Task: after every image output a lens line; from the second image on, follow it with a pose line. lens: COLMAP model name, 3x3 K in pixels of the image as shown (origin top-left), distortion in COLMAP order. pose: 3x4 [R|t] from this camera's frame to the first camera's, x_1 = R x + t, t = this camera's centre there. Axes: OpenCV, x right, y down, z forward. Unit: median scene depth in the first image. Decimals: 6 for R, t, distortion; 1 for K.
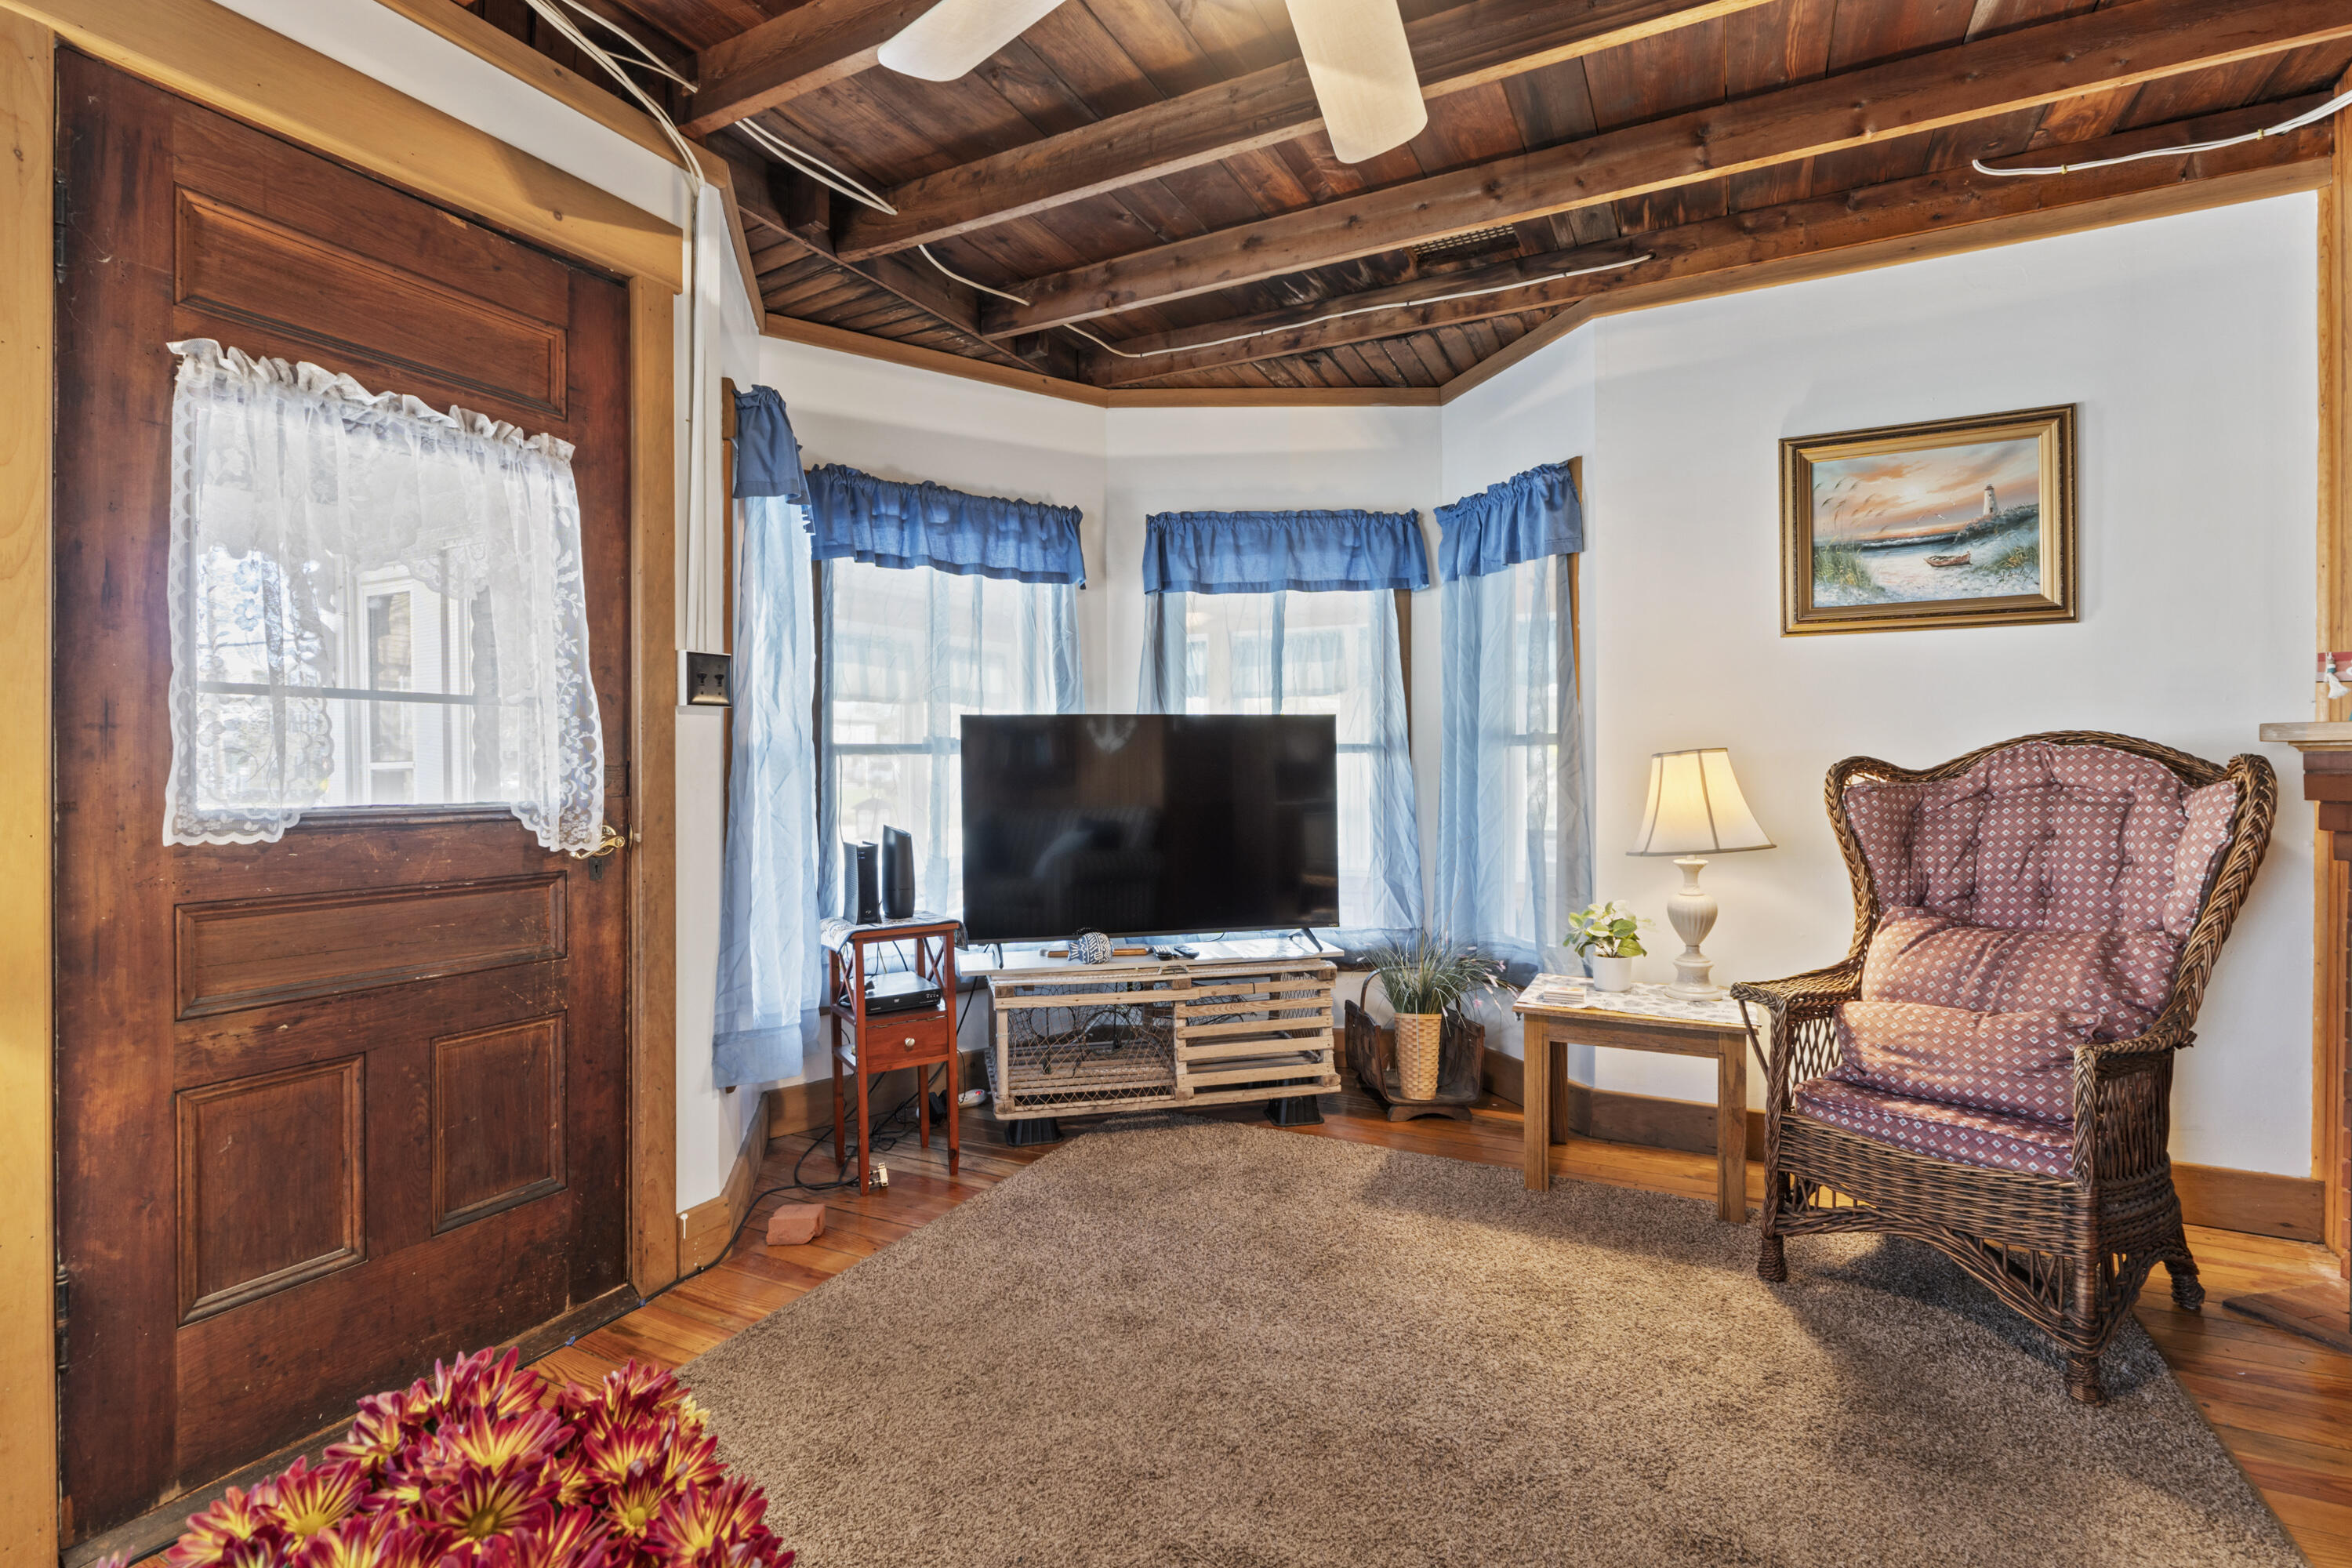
lens RADIAL K [[1092.2, 0, 1179.2], [0, 1092.2, 769.8], [0, 0, 1]] dist [-0.000165, -0.000084]
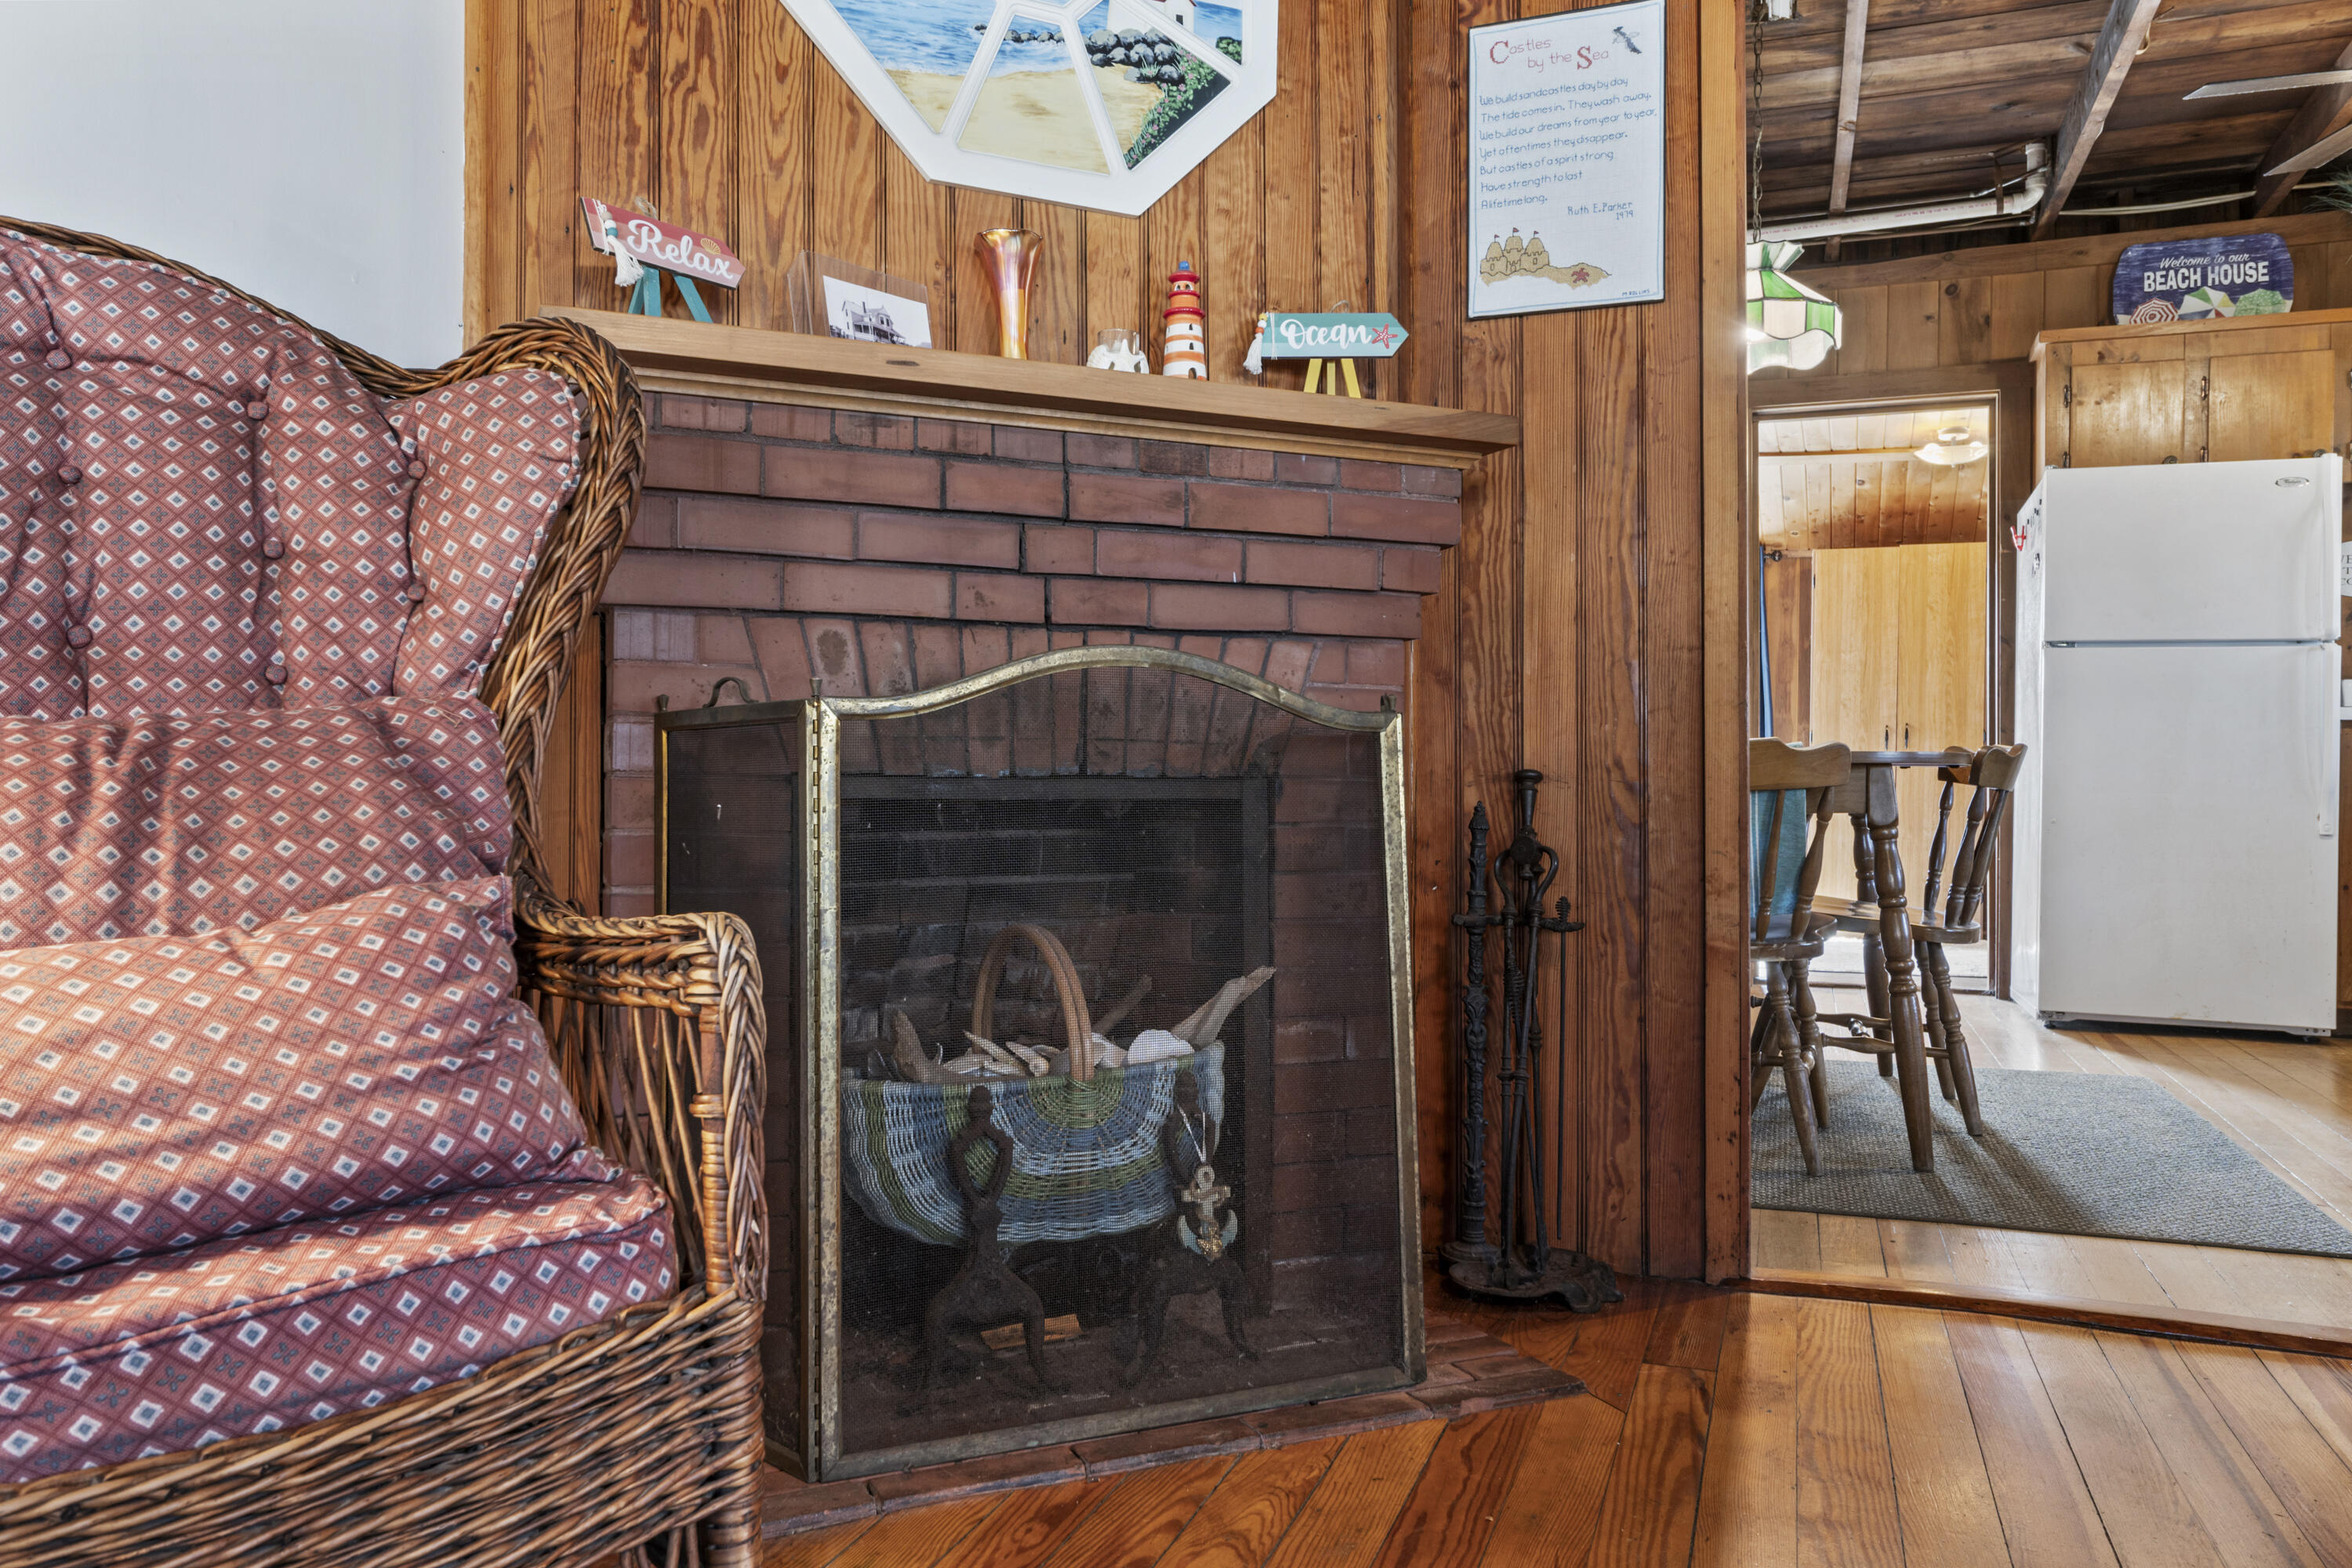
lens RADIAL K [[1638.1, 0, 1179.1], [0, 1638.1, 779.9], [0, 0, 1]] dist [0.008310, 0.001497]
pose [[-0.141094, 0.004185, 0.989987, 0.218491], [-0.003816, 0.999981, -0.004771, 0.174778], [-0.989989, -0.004451, -0.141075, 0.769873]]
